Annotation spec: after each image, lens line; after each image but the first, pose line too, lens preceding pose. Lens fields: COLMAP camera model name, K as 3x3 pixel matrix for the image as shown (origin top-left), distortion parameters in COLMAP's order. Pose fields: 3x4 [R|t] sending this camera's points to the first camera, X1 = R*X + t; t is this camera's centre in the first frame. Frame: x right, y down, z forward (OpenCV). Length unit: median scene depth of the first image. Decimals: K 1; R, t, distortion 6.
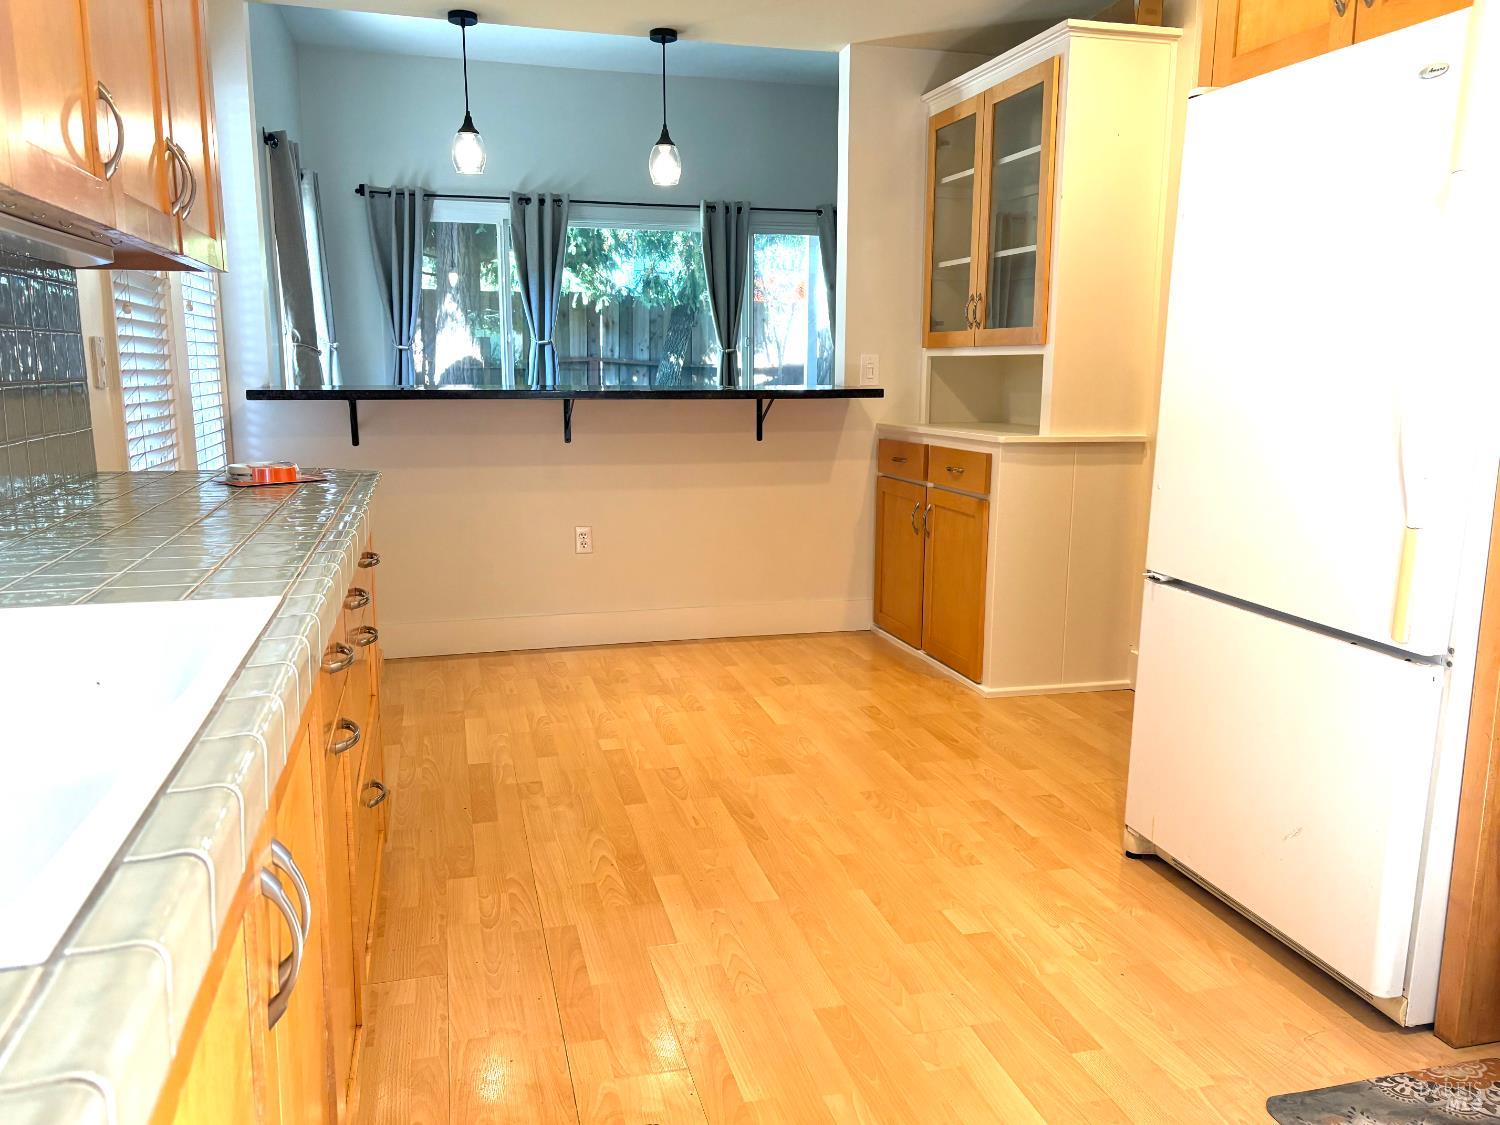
lens RADIAL K [[1163.0, 0, 759.6], [0, 1163.0, 569.3], [0, 0, 1]] dist [0.050257, -0.052965]
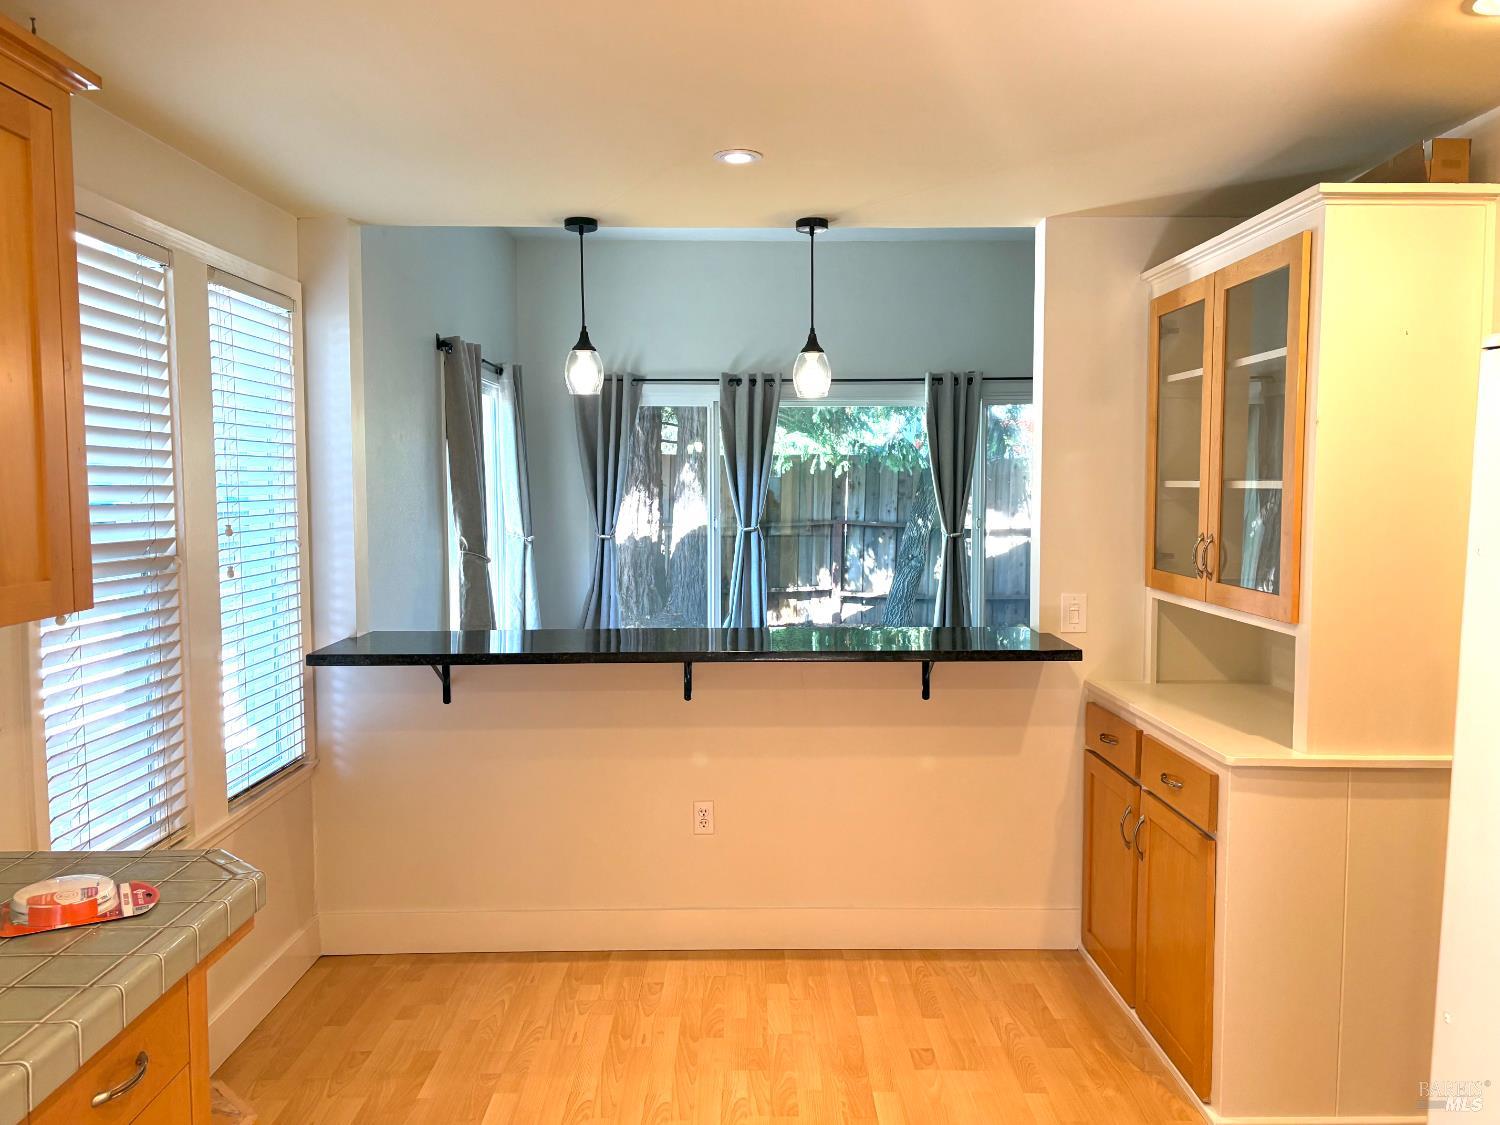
lens RADIAL K [[1163.0, 0, 746.4], [0, 1163.0, 564.2], [0, 0, 1]] dist [0.050257, -0.052965]
pose [[0.965842, 0.009715, -0.258951, 0.088208], [-0.038395, 0.993632, -0.105931, -0.116370], [0.256273, 0.112255, 0.960064, 0.196098]]
